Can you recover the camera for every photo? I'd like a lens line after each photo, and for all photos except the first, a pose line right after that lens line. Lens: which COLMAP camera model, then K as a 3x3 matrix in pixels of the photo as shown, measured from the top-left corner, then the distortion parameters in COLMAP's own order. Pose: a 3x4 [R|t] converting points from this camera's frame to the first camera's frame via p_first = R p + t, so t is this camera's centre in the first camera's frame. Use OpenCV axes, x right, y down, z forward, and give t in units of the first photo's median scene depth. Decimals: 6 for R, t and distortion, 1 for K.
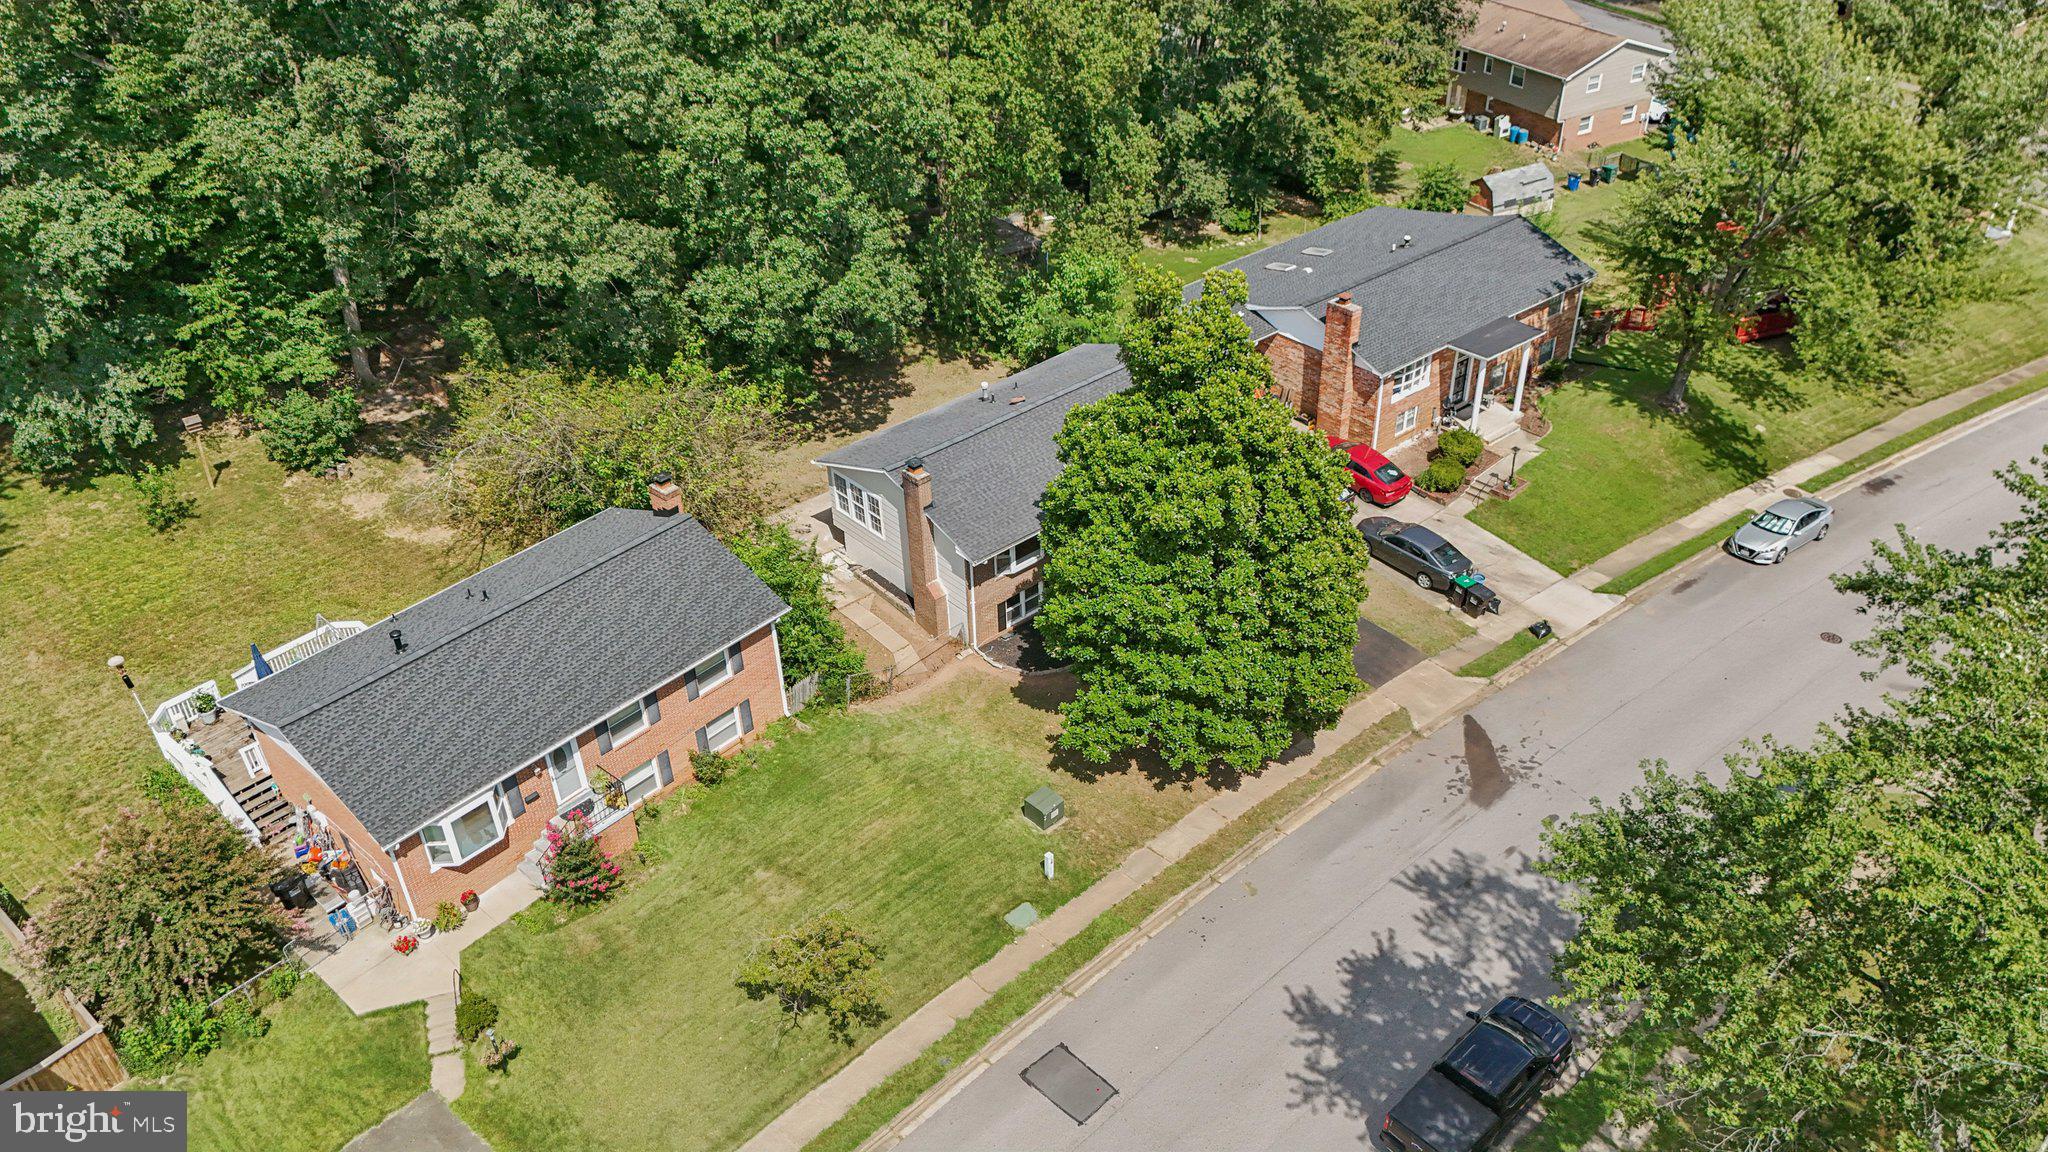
lens RADIAL K [[1506.0, 0, 1024.0], [0, 1506.0, 576.0], [0, 0, 1]] dist [0.083776, -0.096549]
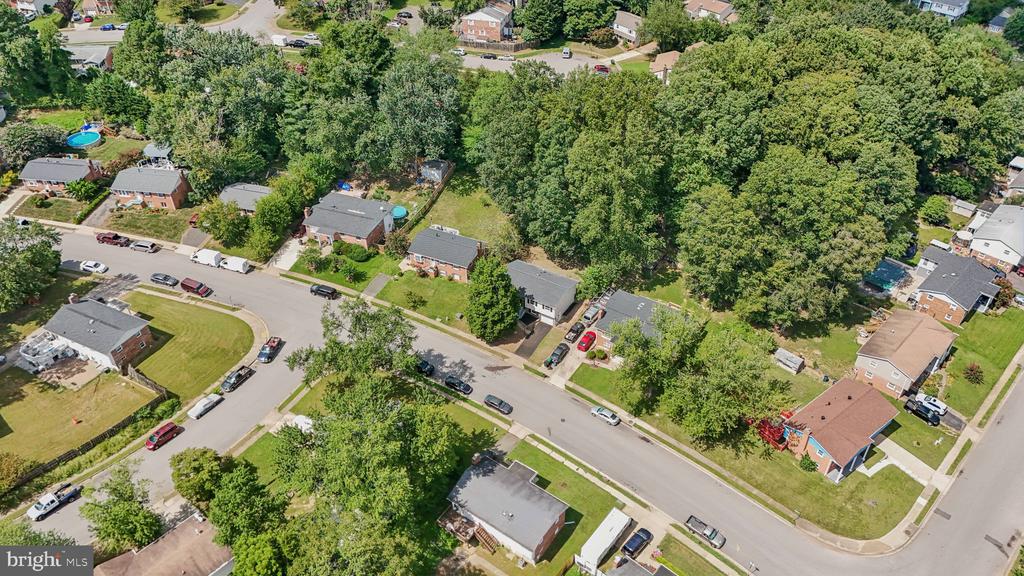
lens RADIAL K [[753.0, 0, 512.0], [0, 753.0, 288.0], [0, 0, 1]] dist [0.083776, -0.096549]
pose [[0.299543, 0.620751, -0.724529, 2.129213], [-0.542862, 0.735378, 0.405610, -1.234176], [0.784586, 0.271822, 0.557259, -0.559192]]
